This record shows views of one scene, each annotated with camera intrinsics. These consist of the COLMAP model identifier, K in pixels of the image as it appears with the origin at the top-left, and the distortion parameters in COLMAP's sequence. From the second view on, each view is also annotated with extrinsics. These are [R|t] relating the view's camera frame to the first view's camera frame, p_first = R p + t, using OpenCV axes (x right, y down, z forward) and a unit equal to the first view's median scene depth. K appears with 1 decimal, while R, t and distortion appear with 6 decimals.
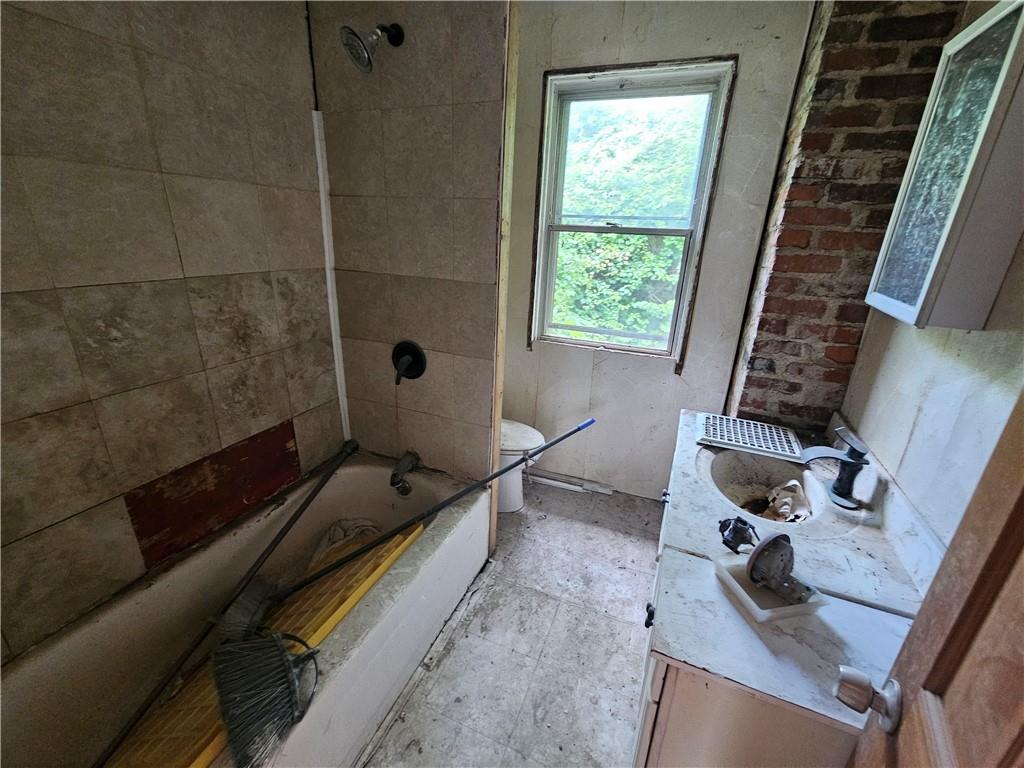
lens RADIAL K [[420.7, 0, 518.1], [0, 420.7, 383.2], [0, 0, 1]] dist [0.000585, -0.000173]
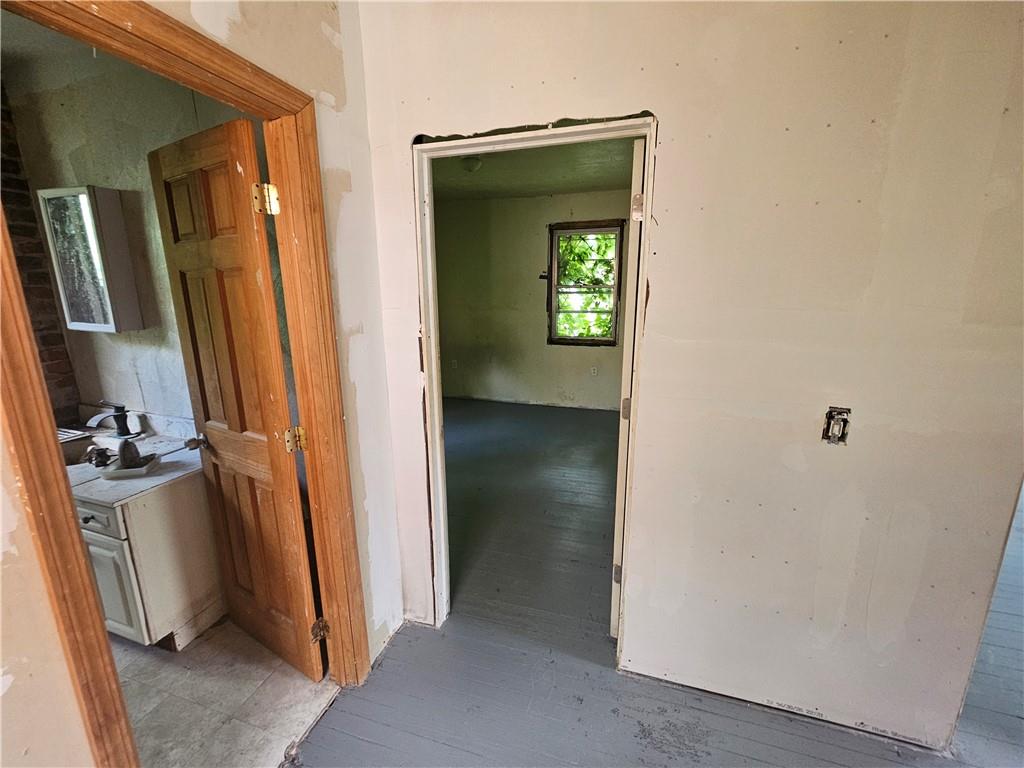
lens RADIAL K [[420.7, 0, 518.1], [0, 420.7, 383.2], [0, 0, 1]] dist [0.000585, -0.000173]
pose [[-0.086822, -0.260480, 0.961567, -1.053637], [0.332363, 0.902339, 0.274445, 0.144862], [-0.939147, 0.343417, 0.008231, -0.651208]]
